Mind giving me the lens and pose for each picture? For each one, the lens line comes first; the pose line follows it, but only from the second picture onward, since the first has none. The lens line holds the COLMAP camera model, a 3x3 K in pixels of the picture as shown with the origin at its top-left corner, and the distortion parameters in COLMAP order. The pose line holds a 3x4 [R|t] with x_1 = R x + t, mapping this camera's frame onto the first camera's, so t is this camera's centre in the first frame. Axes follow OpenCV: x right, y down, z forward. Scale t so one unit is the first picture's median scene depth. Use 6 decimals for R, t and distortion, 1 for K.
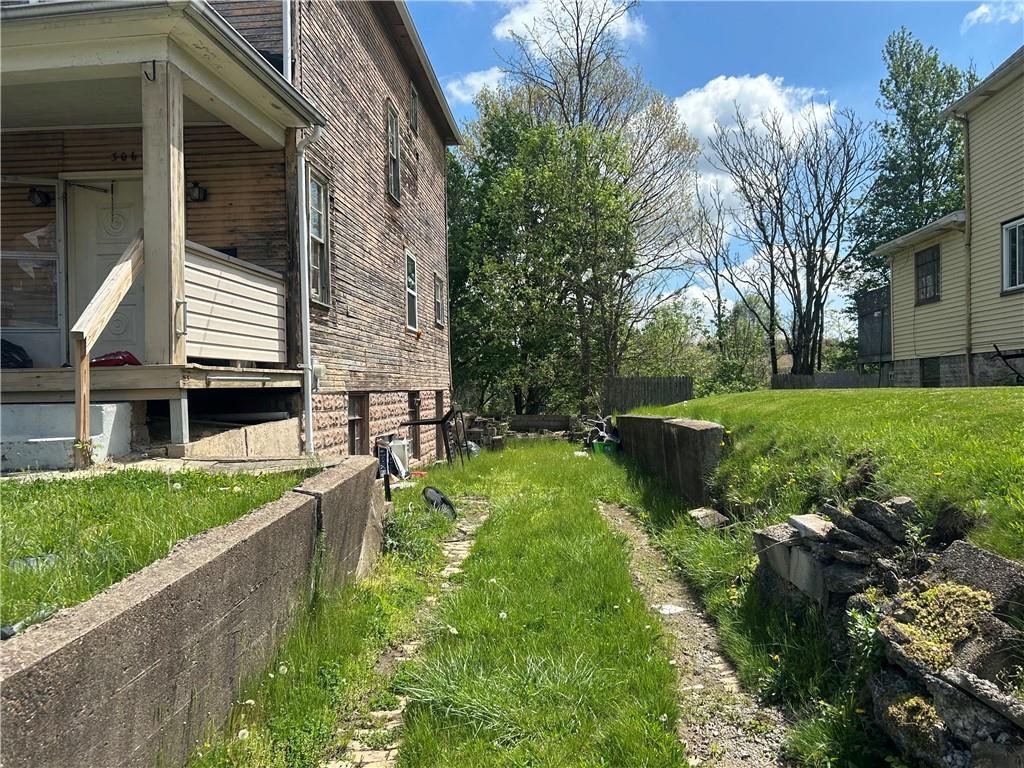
lens RADIAL K [[777.4, 0, 513.0], [0, 777.4, 382.9], [0, 0, 1]] dist [0.039050, -0.042386]
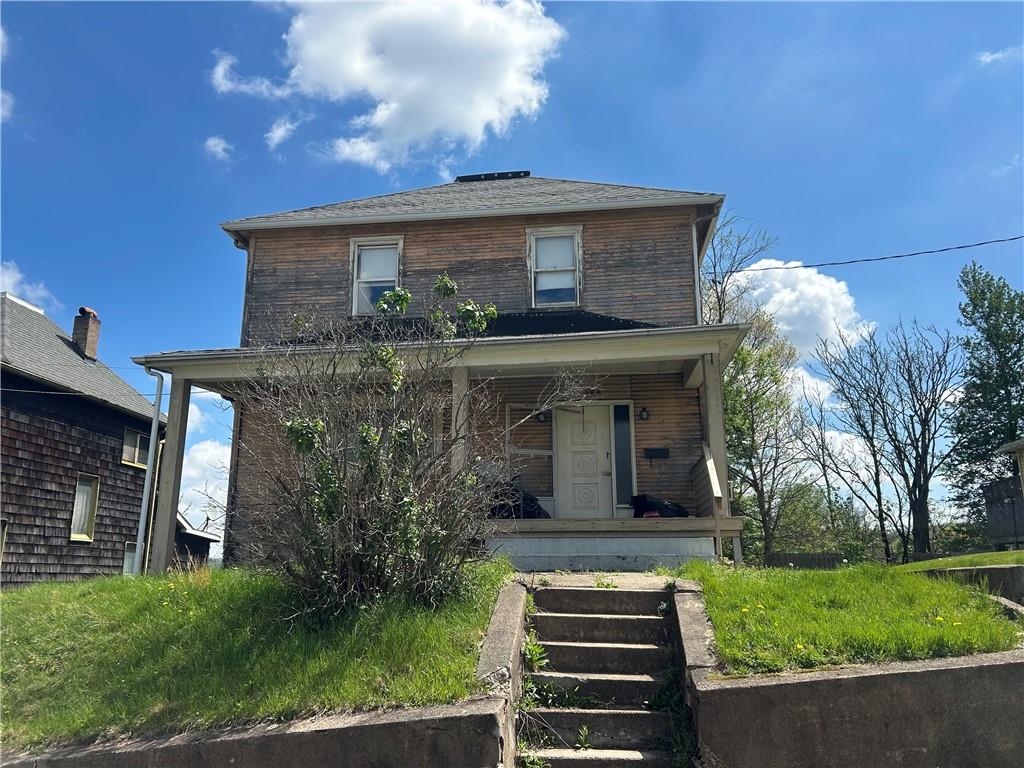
lens RADIAL K [[777.4, 0, 510.7], [0, 777.4, 388.0], [0, 0, 1]] dist [0.039050, -0.042386]
pose [[0.998987, 0.002436, -0.044937, -0.402660], [-0.012753, 0.972926, -0.230766, 0.051397], [0.043158, 0.231105, 0.971971, -0.387572]]
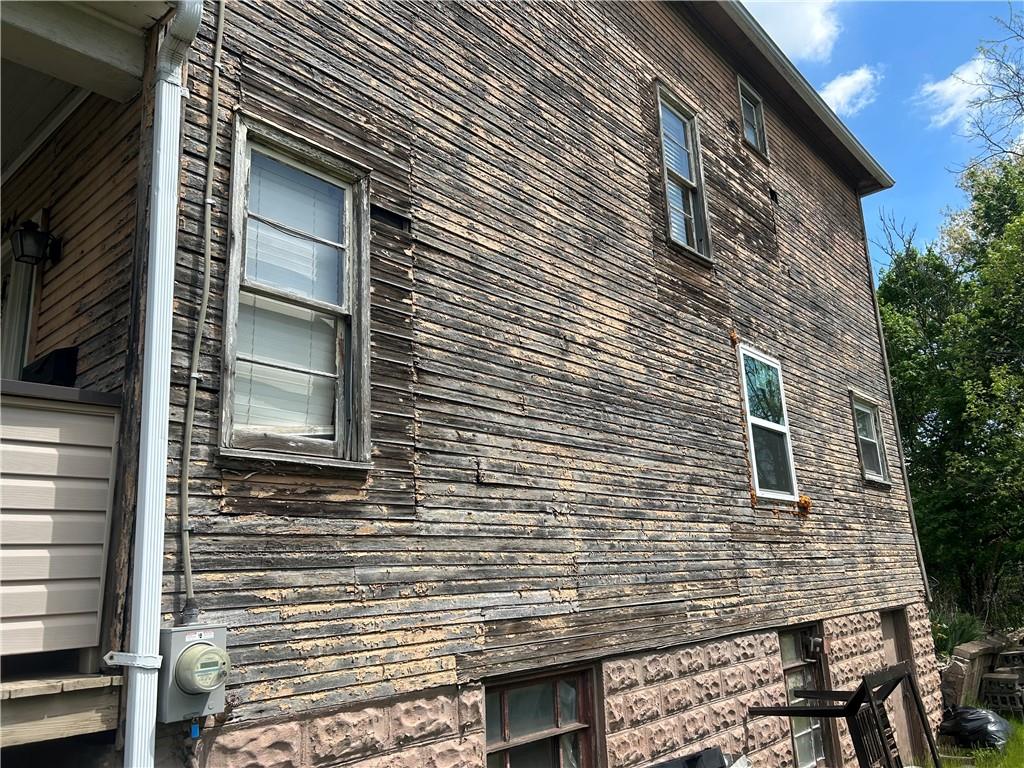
lens RADIAL K [[777.4, 0, 513.0], [0, 777.4, 392.0], [0, 0, 1]] dist [0.039050, -0.042386]
pose [[0.798928, -0.167877, -0.577522, 0.037977], [0.042385, 0.973581, -0.224372, -0.030337], [0.599931, 0.154778, 0.784937, 0.510060]]
